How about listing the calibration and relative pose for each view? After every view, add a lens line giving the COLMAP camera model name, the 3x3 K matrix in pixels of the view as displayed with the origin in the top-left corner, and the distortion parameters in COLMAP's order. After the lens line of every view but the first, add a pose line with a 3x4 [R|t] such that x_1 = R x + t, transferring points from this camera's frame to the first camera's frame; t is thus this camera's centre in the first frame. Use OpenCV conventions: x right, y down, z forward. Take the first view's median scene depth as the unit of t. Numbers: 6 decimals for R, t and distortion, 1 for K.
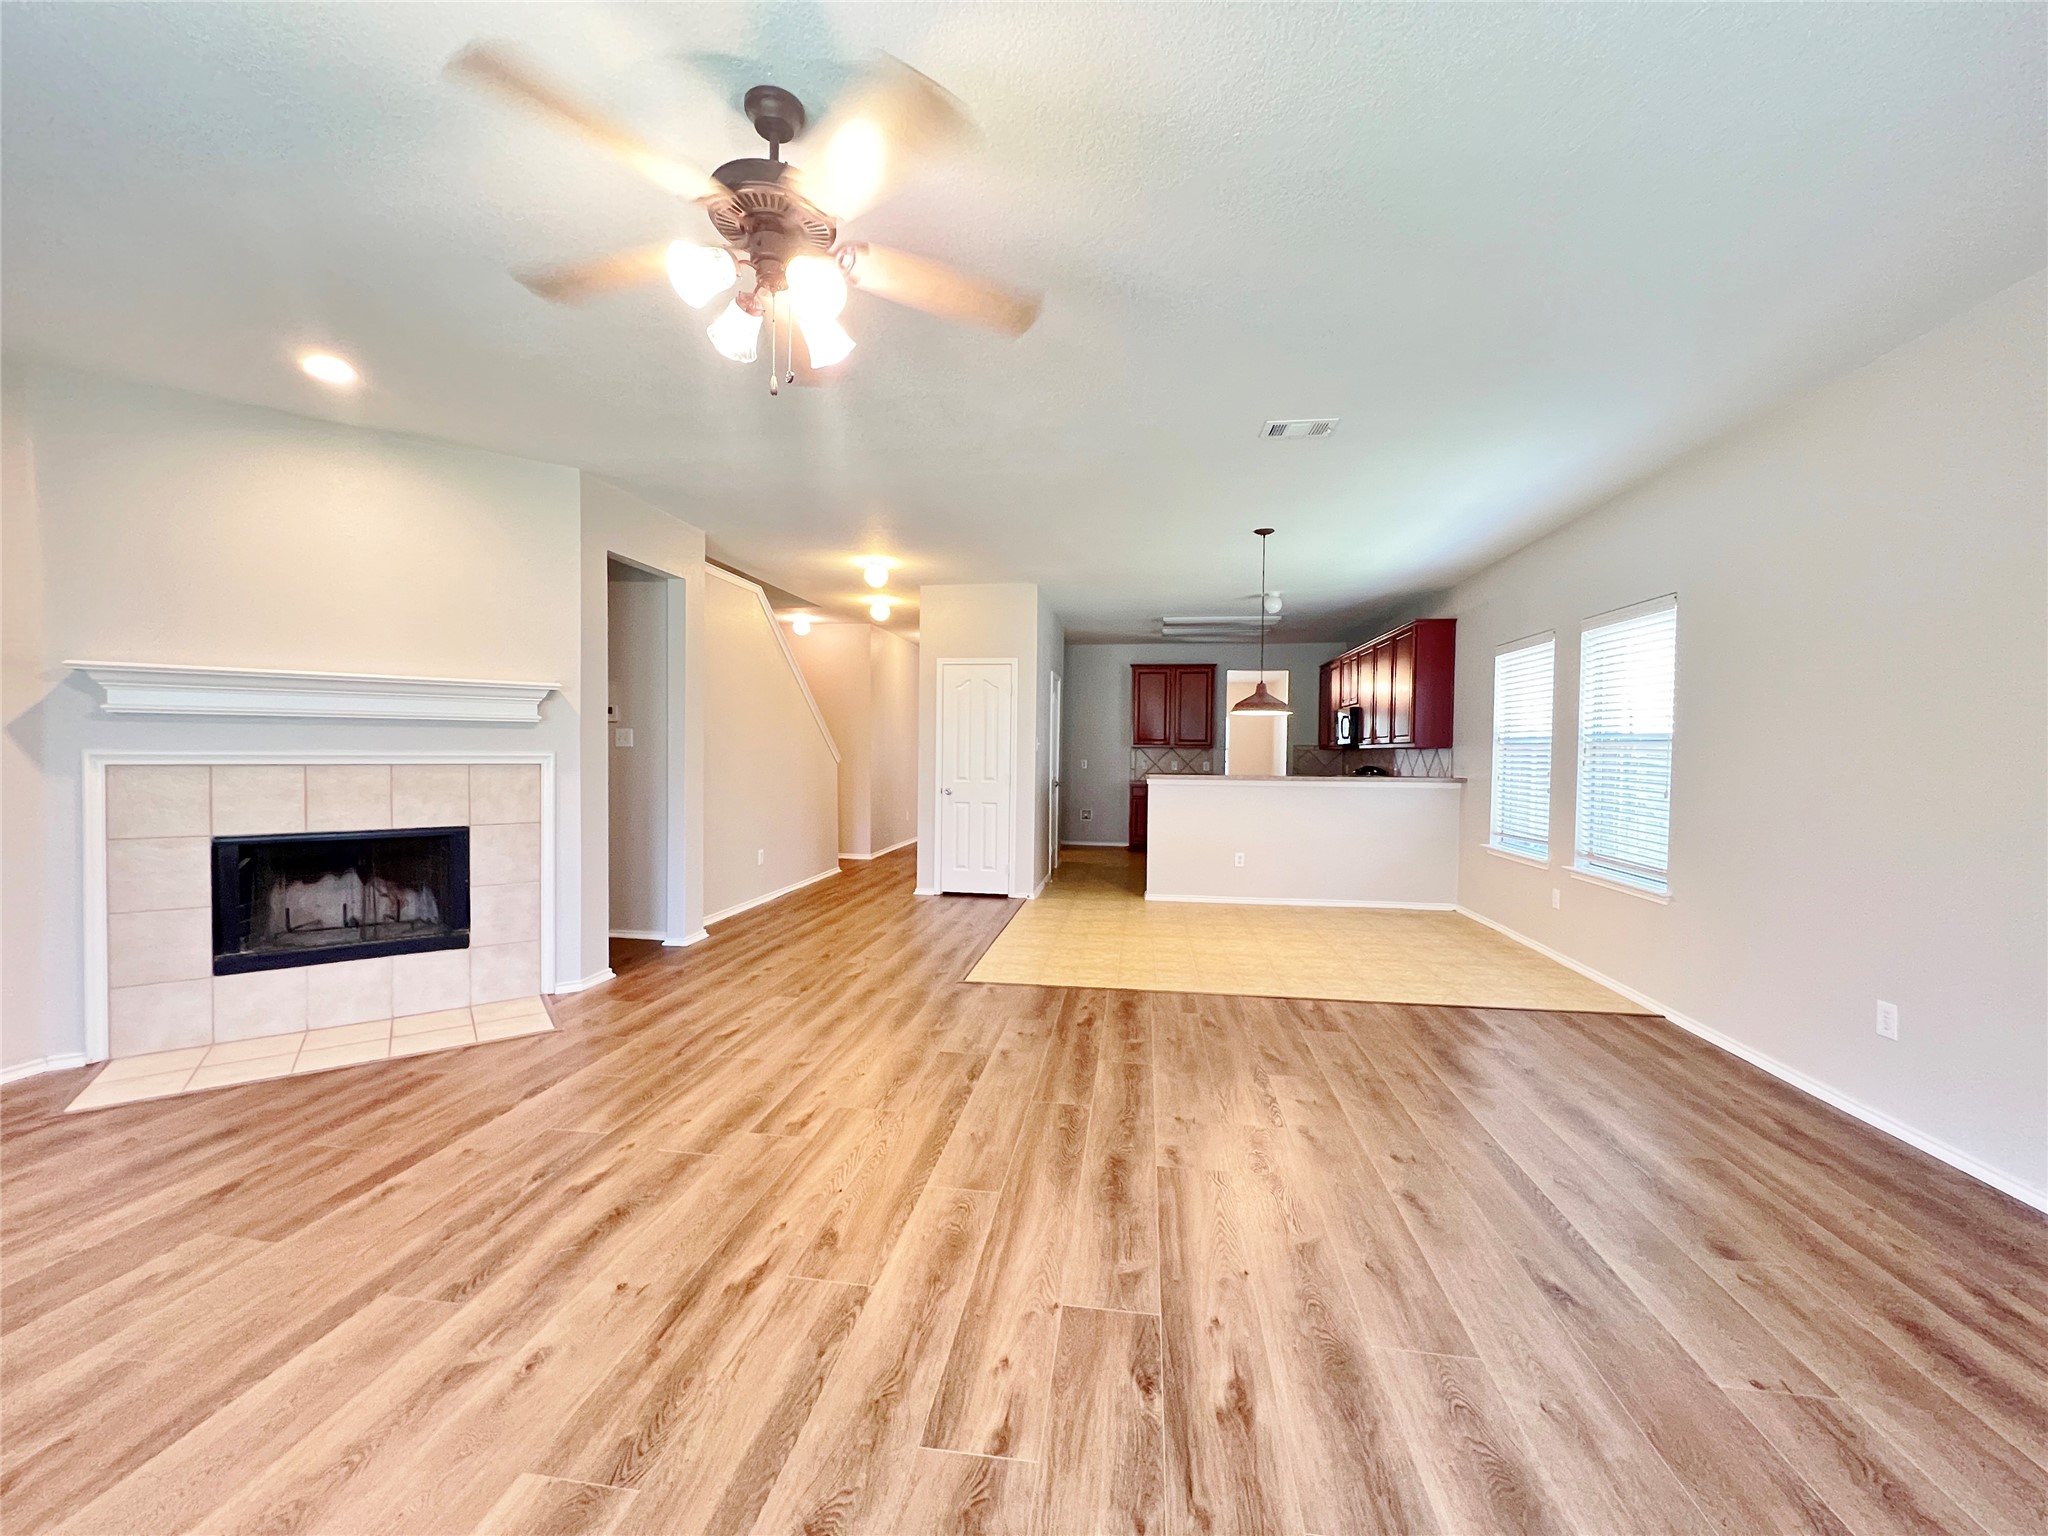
lens RADIAL K [[815.9, 0, 1024.0], [0, 815.9, 768.0], [0, 0, 1]] dist [-0.006677, 0.000207]
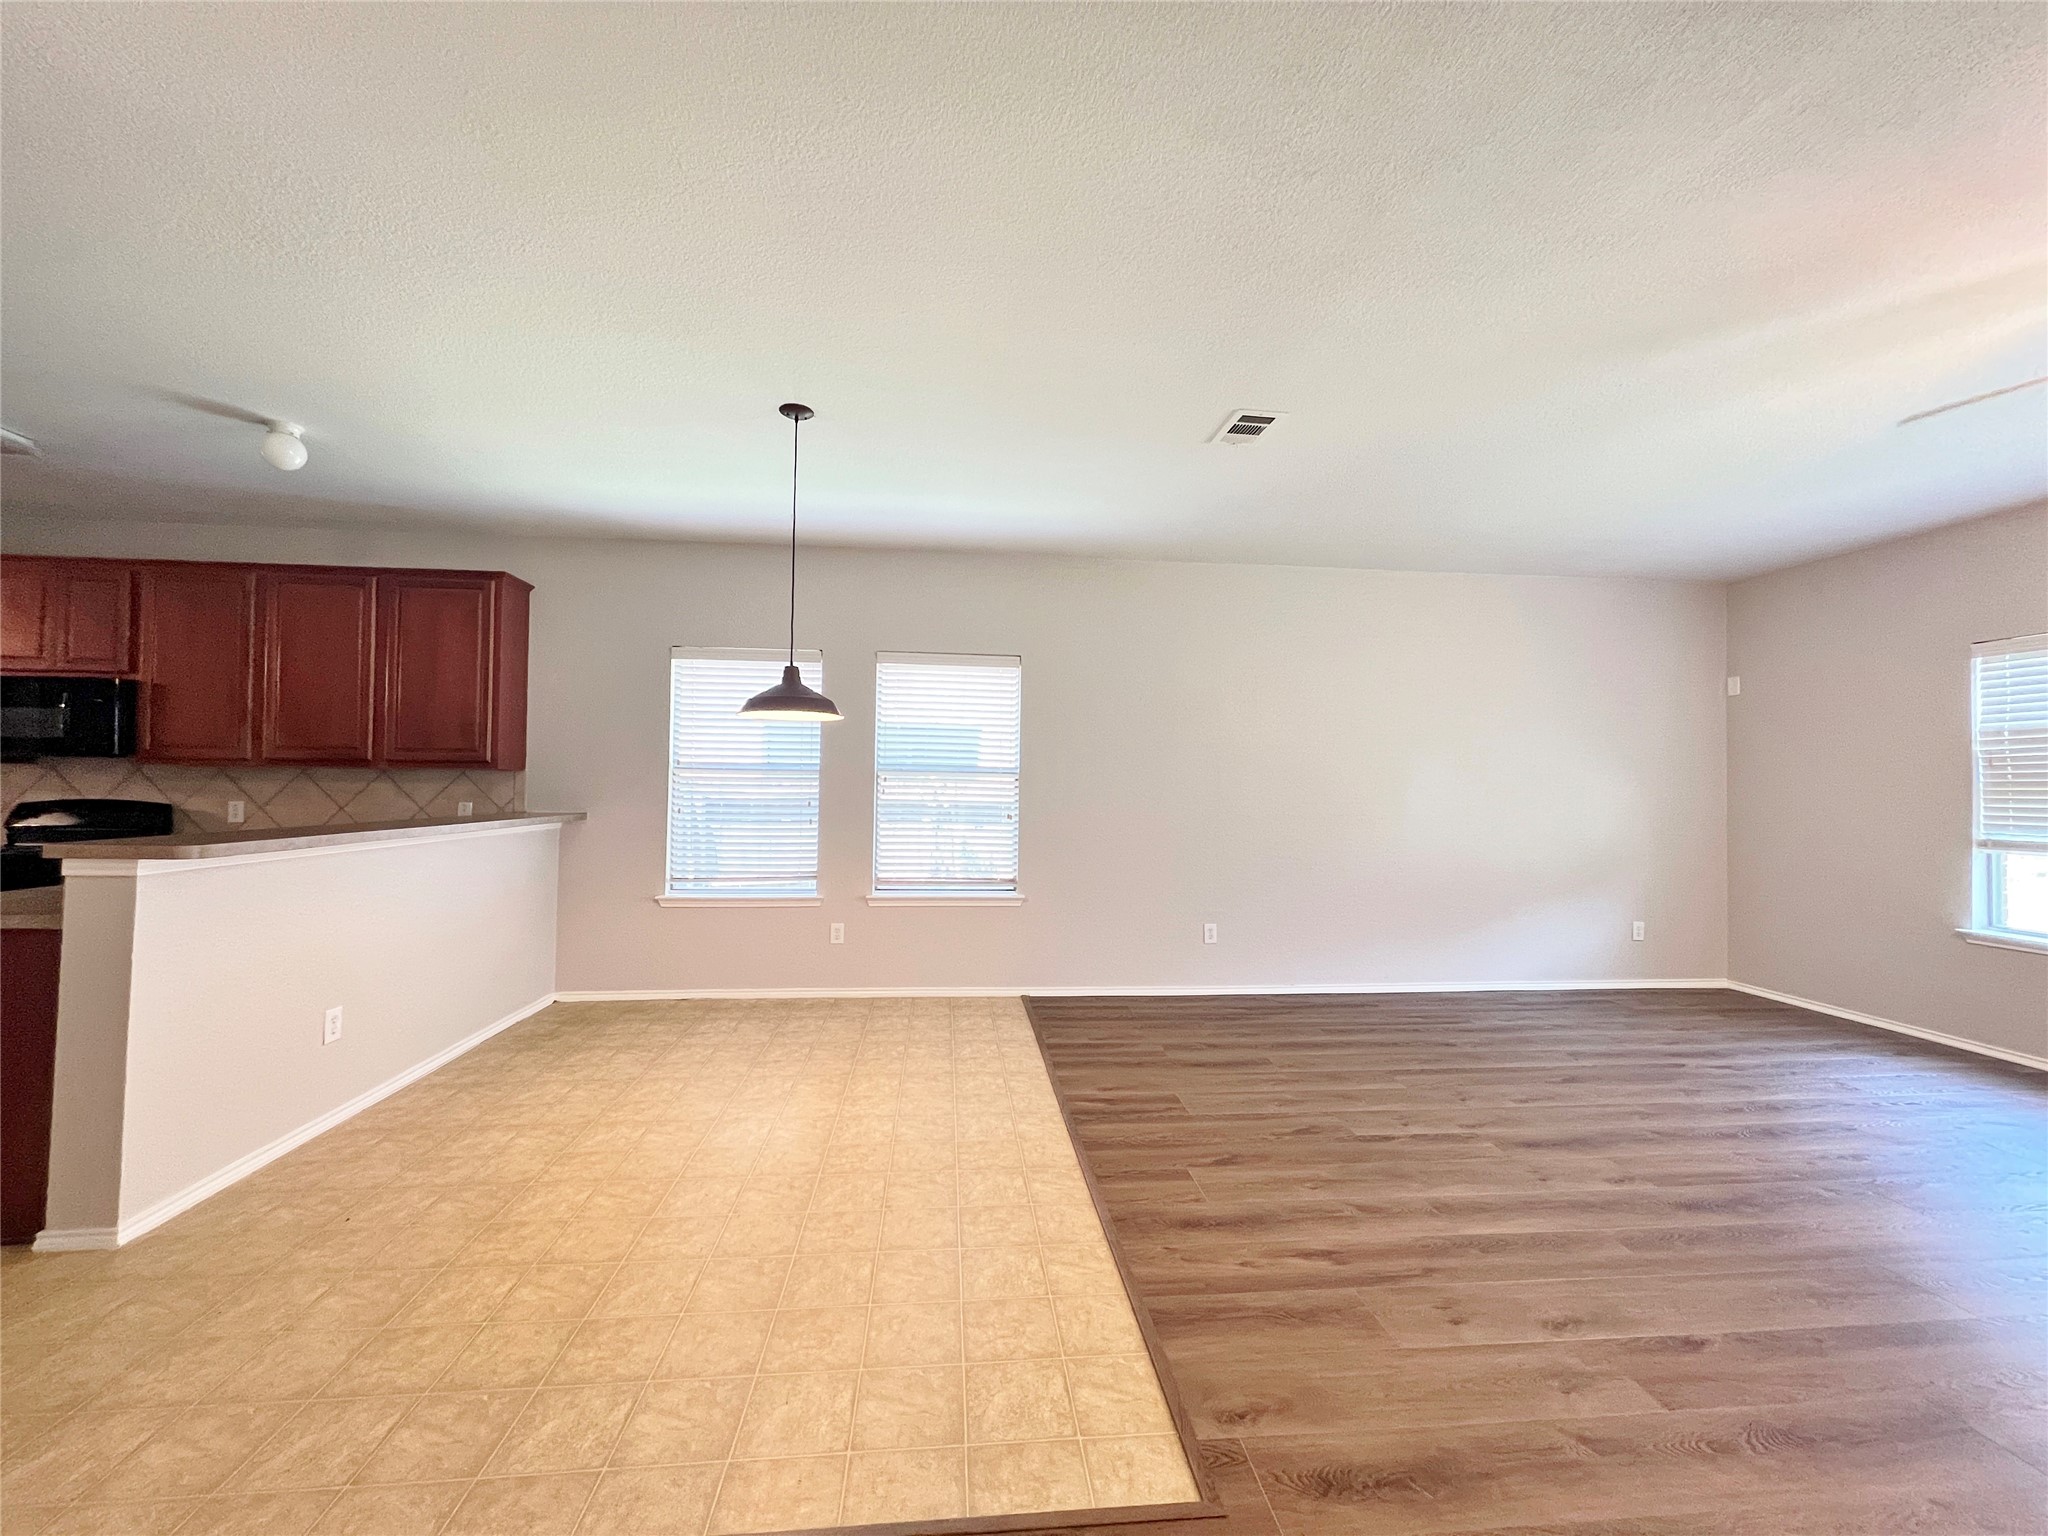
lens RADIAL K [[815.9, 0, 1024.0], [0, 815.9, 768.0], [0, 0, 1]] dist [-0.006677, 0.000207]
pose [[-0.237373, 0.014688, 0.971308, -0.421020], [0.007043, 0.999885, -0.013398, -0.025174], [-0.971393, 0.003661, -0.237449, 1.296304]]
